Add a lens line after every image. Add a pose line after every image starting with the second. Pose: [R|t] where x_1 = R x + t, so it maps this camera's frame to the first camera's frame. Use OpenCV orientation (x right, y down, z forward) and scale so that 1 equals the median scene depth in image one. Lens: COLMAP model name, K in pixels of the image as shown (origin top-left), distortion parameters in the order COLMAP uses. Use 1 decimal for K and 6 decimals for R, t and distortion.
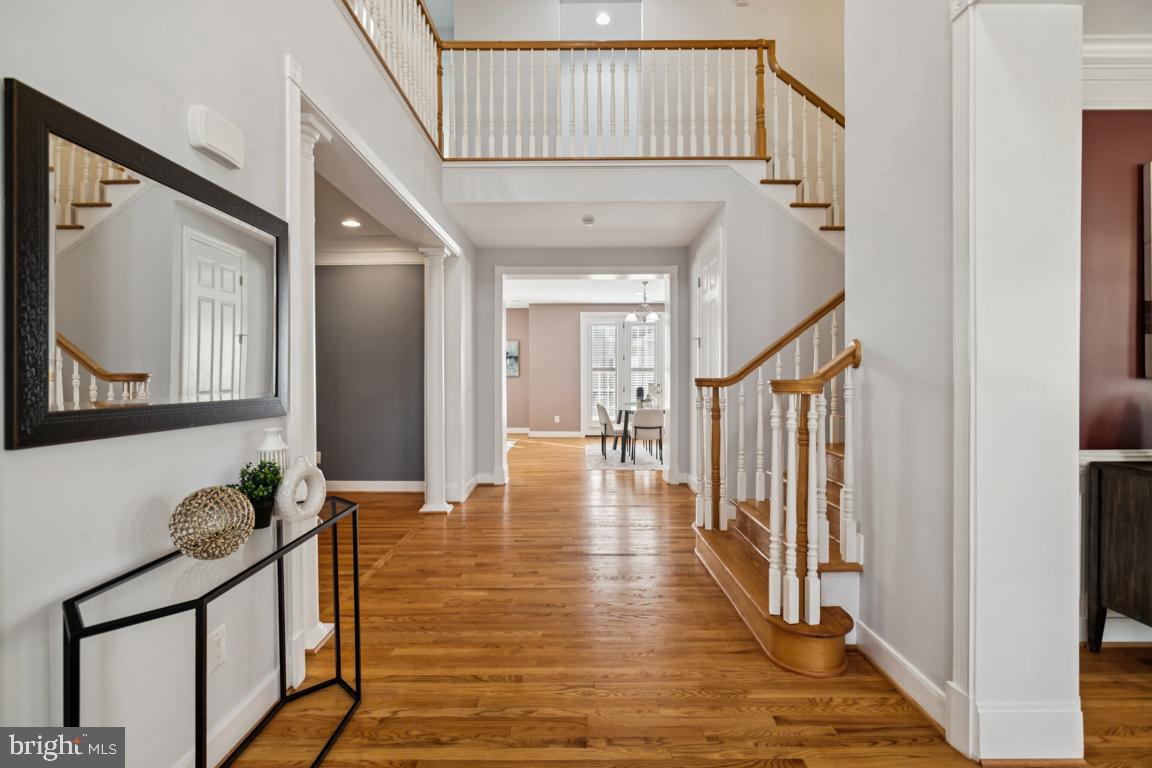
lens RADIAL K [[572.9, 0, 582.2], [0, 572.9, 376.7], [0, 0, 1]] dist [-0.011444, 0.008409]
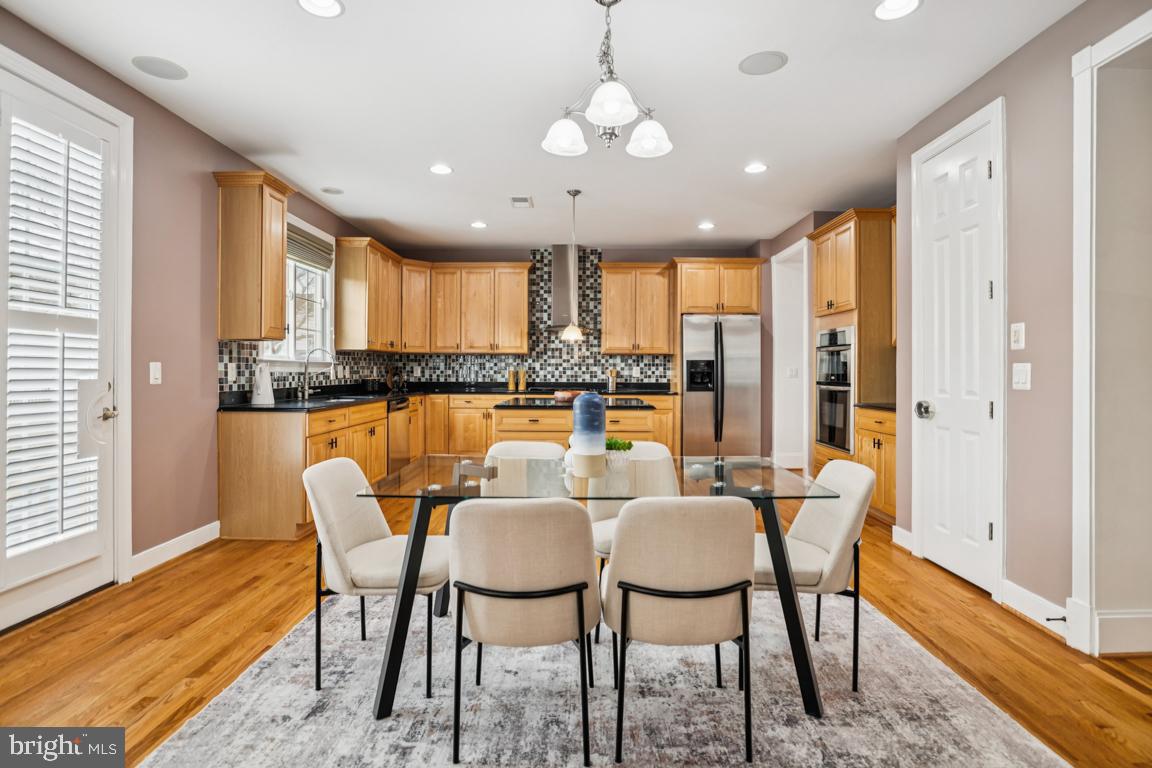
lens RADIAL K [[573.4, 0, 575.2], [0, 573.4, 369.5], [0, 0, 1]] dist [-0.037602, 0.012812]
pose [[0.029113, 0.004414, 0.999566, -0.379049], [-0.000921, 0.999990, -0.004389, 0.024032], [-0.999576, -0.000792, 0.029117, 2.578240]]
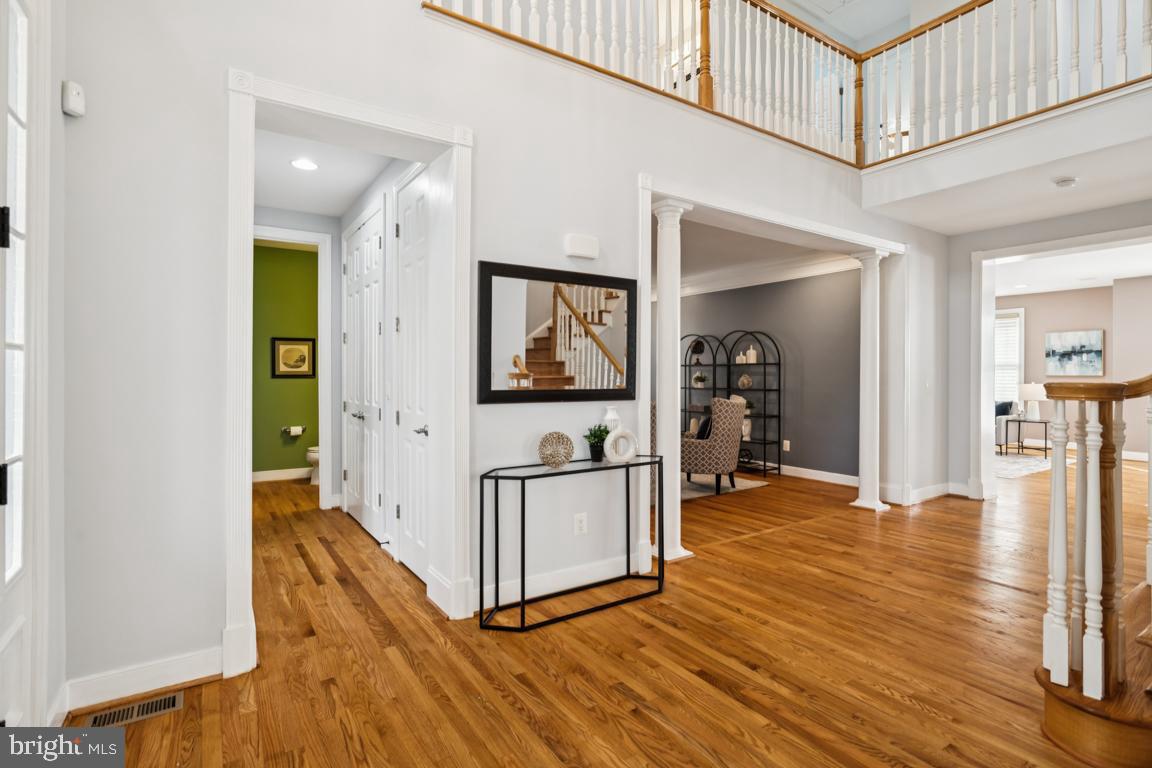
lens RADIAL K [[572.9, 0, 563.8], [0, 572.9, 375.6], [0, 0, 1]] dist [-0.011444, 0.008409]
pose [[0.538642, 0.003671, -0.842526, 0.494383], [-0.003213, 0.999992, 0.002303, -0.004413], [0.842528, 0.001467, 0.538650, -0.022815]]
